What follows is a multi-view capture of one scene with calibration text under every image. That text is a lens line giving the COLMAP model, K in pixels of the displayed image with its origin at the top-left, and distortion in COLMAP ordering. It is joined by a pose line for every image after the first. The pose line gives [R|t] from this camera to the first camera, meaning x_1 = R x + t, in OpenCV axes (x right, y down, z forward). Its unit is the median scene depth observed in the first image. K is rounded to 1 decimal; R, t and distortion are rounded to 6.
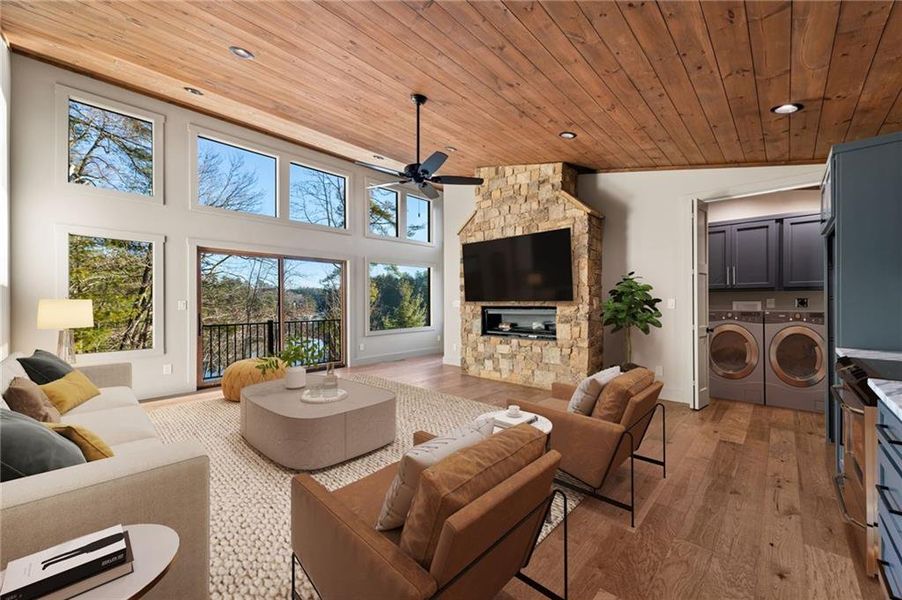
lens RADIAL K [[355.6, 0, 452.6], [0, 355.6, 304.6], [0, 0, 1]] dist [0.019939, -0.006880]
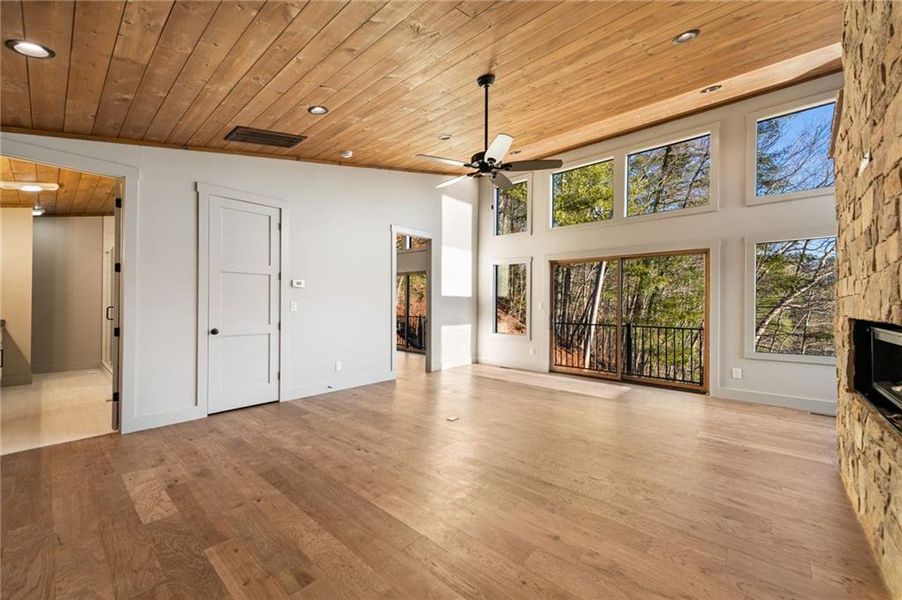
lens RADIAL K [[355.6, 0, 452.6], [0, 355.6, 304.6], [0, 0, 1]] dist [0.019939, -0.006880]
pose [[0.020522, 0.008487, -0.999753, 0.559518], [-0.014585, 0.999860, 0.008188, -0.010085], [0.999683, 0.014413, 0.020643, 0.621351]]
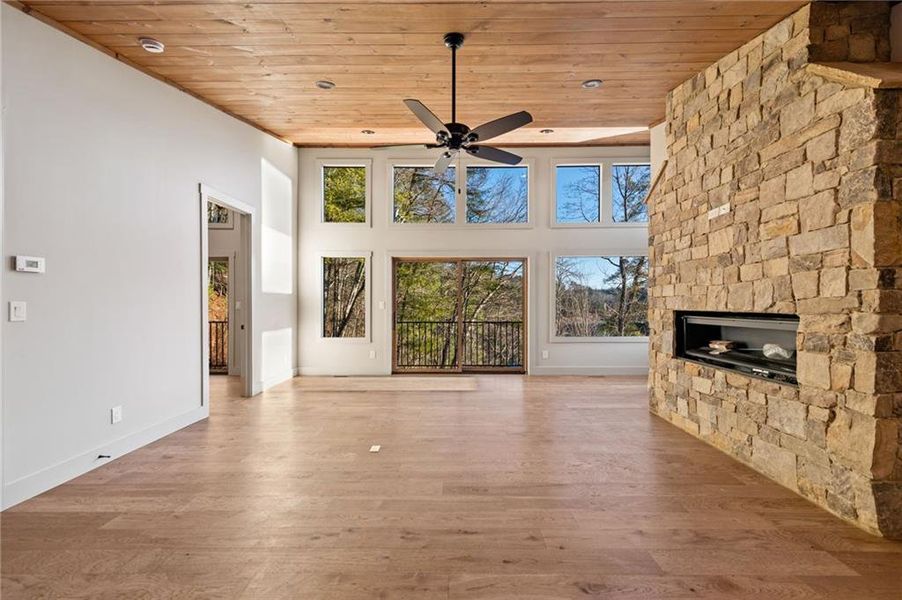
lens RADIAL K [[355.6, 0, 452.6], [0, 355.6, 304.6], [0, 0, 1]] dist [0.019939, -0.006880]
pose [[0.672561, 0.007677, -0.740002, 0.329600], [-0.008353, 0.999961, 0.002782, -0.005453], [0.739995, 0.004310, 0.672599, 0.330317]]
